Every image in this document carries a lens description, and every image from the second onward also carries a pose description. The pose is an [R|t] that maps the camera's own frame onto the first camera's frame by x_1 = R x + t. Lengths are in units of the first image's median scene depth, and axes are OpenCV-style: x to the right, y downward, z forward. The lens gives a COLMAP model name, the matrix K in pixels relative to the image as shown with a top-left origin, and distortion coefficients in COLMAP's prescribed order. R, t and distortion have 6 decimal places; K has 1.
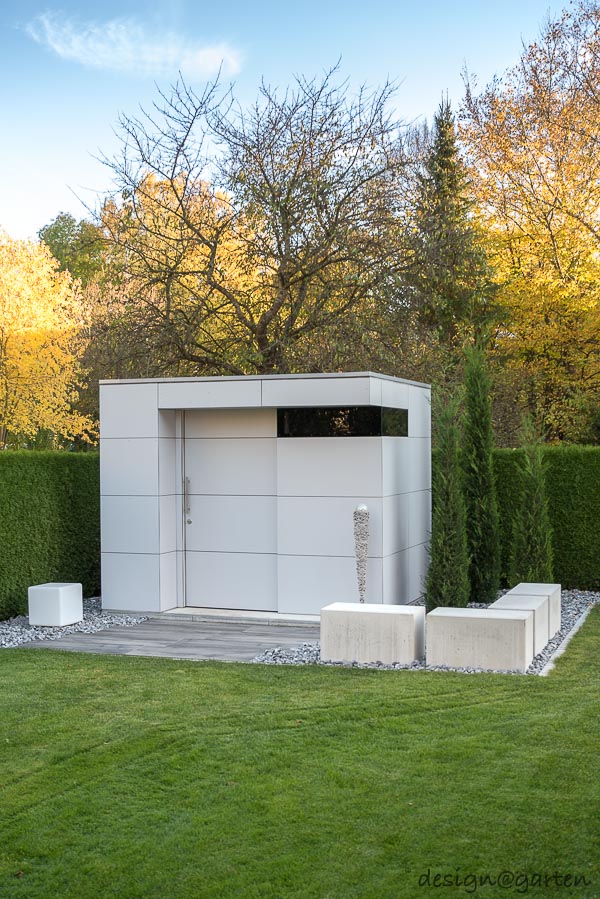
lens RADIAL K [[1085.6, 0, 313.1], [0, 1085.6, 465.9], [0, 0, 1]] dist [-0.077162, 0.003203]
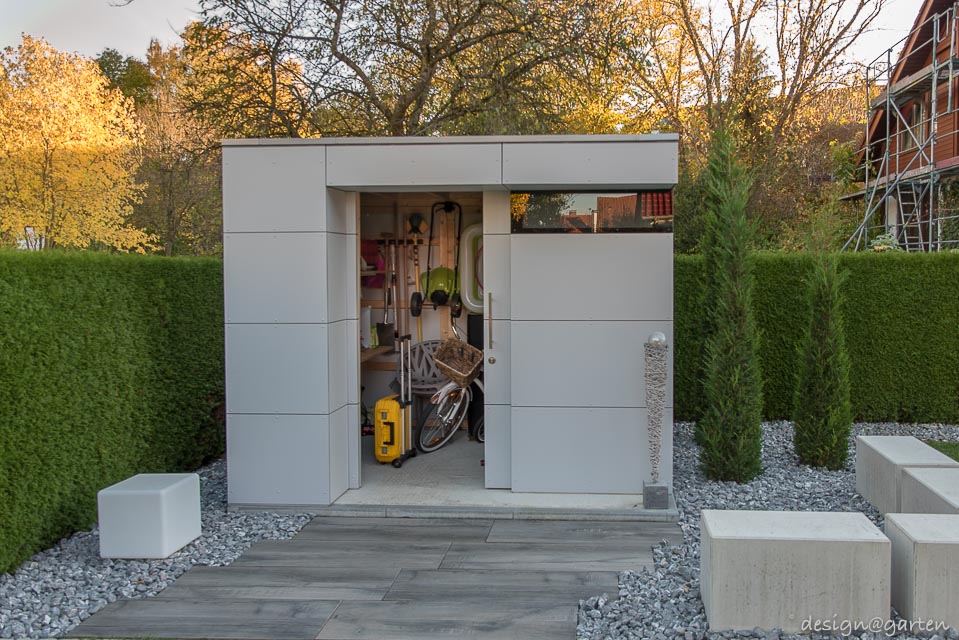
lens RADIAL K [[803.0, 0, 564.7], [0, 803.0, 289.5], [0, 0, 1]] dist [-0.001173, 0.001646]
pose [[0.958434, -0.005949, 0.285253, -0.134403], [0.001533, 0.999876, 0.015703, 0.000553], [-0.285310, -0.014613, 0.958324, 0.476413]]
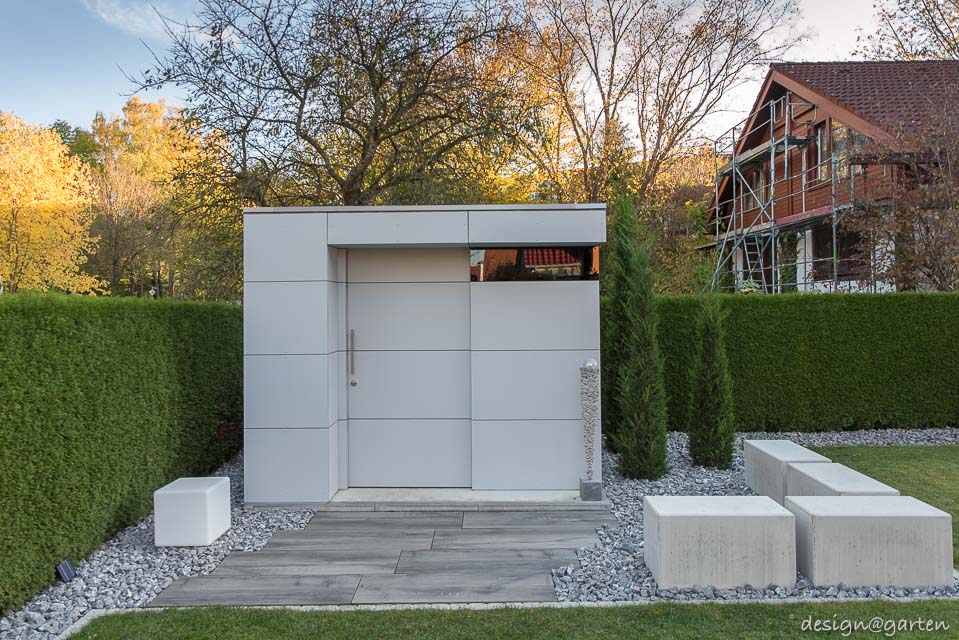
lens RADIAL K [[693.7, 0, 477.1], [0, 693.7, 286.3], [0, 0, 1]] dist [-0.000926, -0.000553]
pose [[0.946138, 0.005518, 0.323717, -0.191186], [0.008165, 0.999130, -0.040894, -0.000291], [-0.323661, 0.041334, 0.945270, 0.451746]]
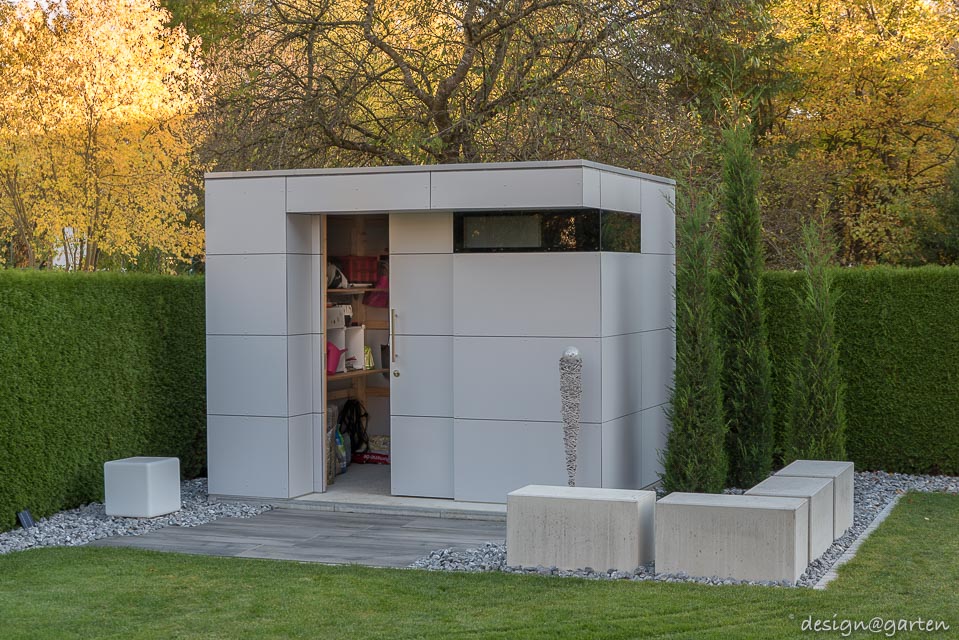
lens RADIAL K [[1532.3, 0, 479.5], [0, 1532.3, 320.0], [0, 0, 1]] dist [-0.095765, -0.094371]
pose [[0.999345, 0.002049, -0.036133, 0.018636], [-0.001622, 0.999929, 0.011833, 0.005125], [0.036155, -0.011767, 0.999277, 0.001859]]
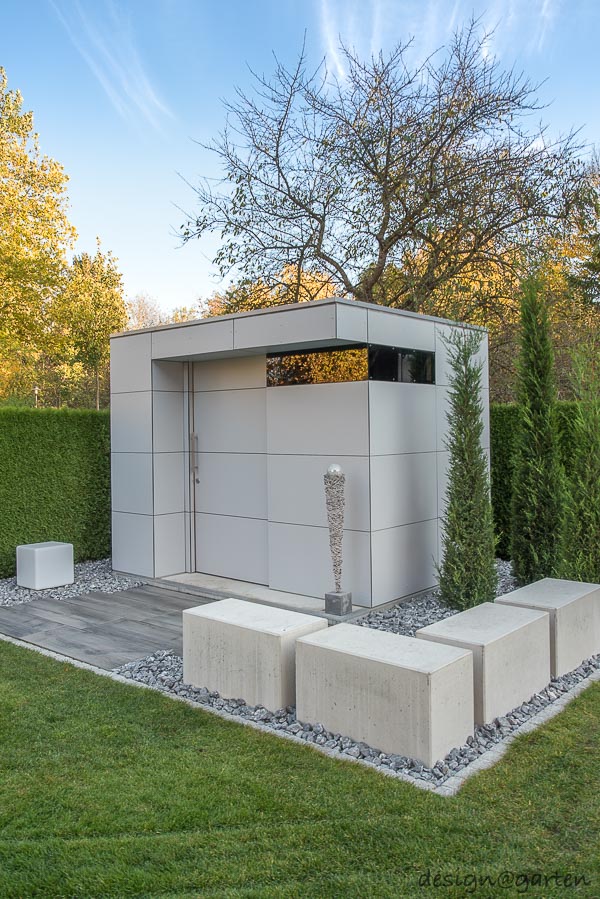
lens RADIAL K [[723.1, 0, 301.2], [0, 723.1, 425.3], [0, 0, 1]] dist [-0.009291, -0.002601]
pose [[0.931389, -0.006885, -0.363961, 0.190791], [0.000785, 0.999857, -0.016905, 0.013436], [0.364025, 0.015459, 0.931261, 0.437462]]
